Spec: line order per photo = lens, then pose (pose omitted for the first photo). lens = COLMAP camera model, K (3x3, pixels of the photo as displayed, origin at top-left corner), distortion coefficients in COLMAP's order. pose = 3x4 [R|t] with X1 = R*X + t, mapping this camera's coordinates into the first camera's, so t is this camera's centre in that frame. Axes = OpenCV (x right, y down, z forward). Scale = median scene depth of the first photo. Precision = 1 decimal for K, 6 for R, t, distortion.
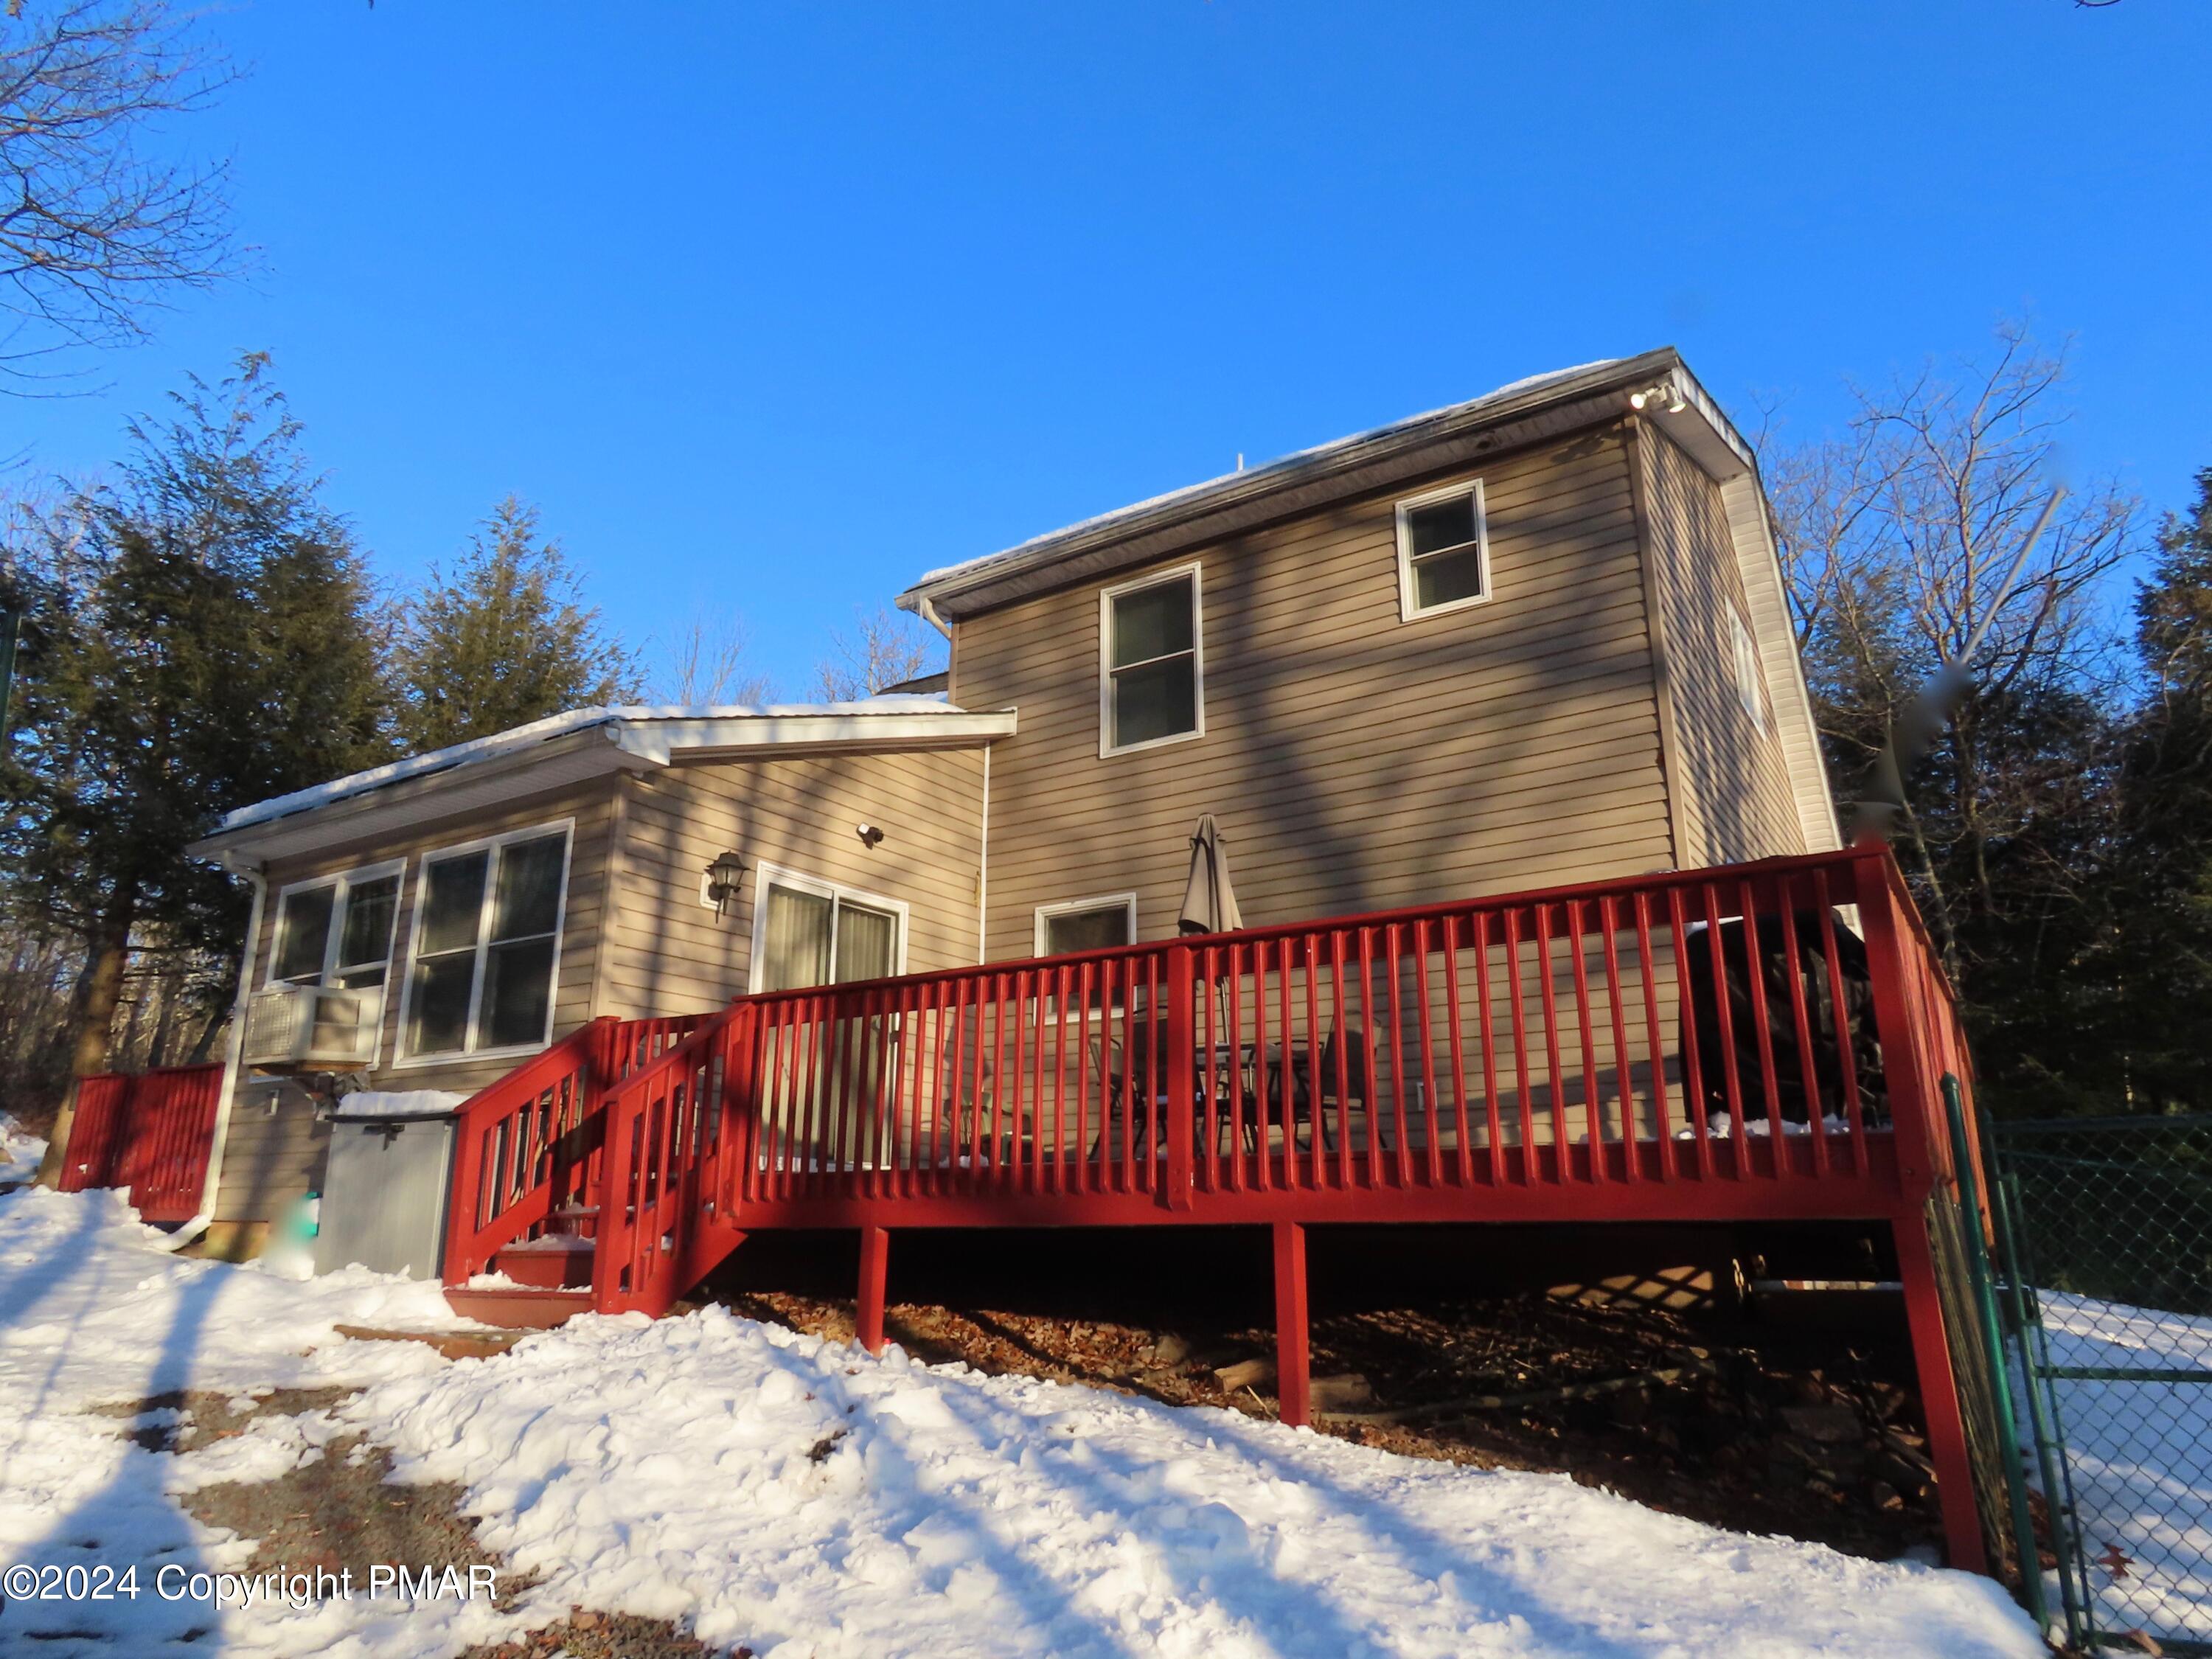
lens RADIAL K [[1446.5, 0, 1102.4], [0, 1446.5, 842.8], [0, 0, 1]] dist [0.000008, -0.000621]
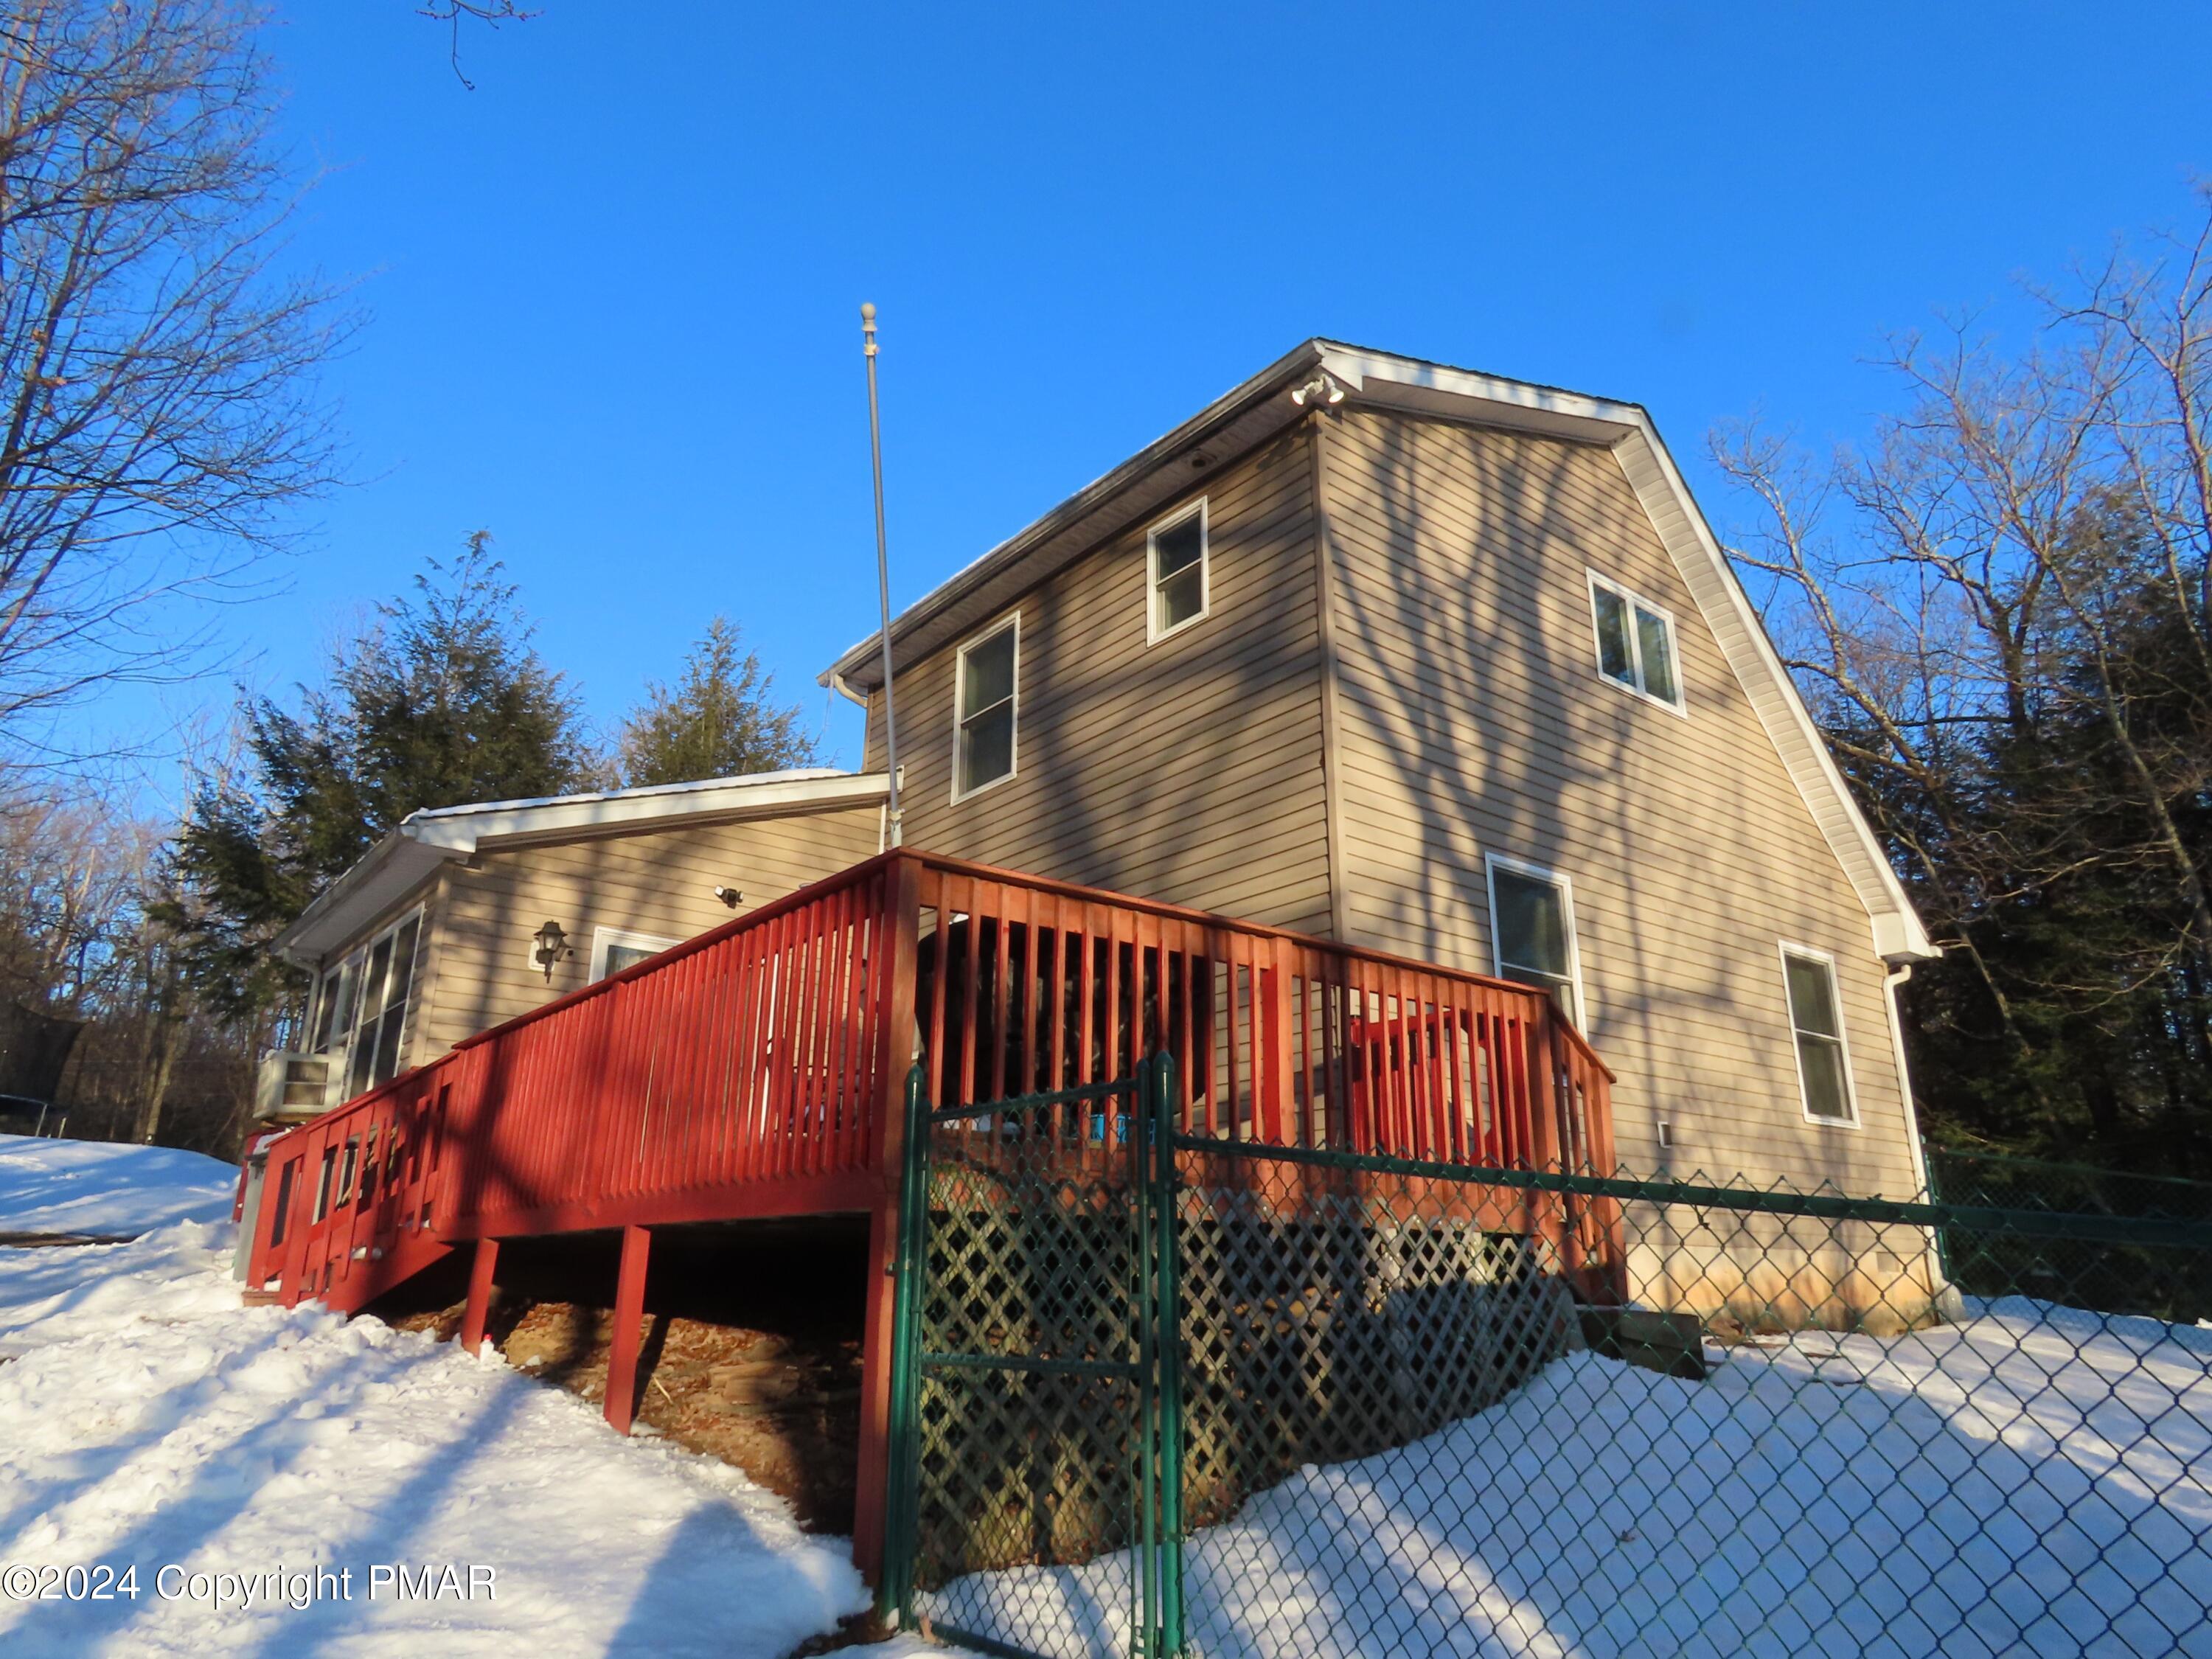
lens RADIAL K [[1460.7, 0, 1106.0], [0, 1460.7, 829.5], [0, 0, 1]] dist [-0.008388, 0.000555]
pose [[0.946630, -0.088989, -0.309795, 0.342395], [0.075398, 0.995602, -0.055598, 0.020506], [0.313380, 0.029273, 0.949176, 0.018017]]
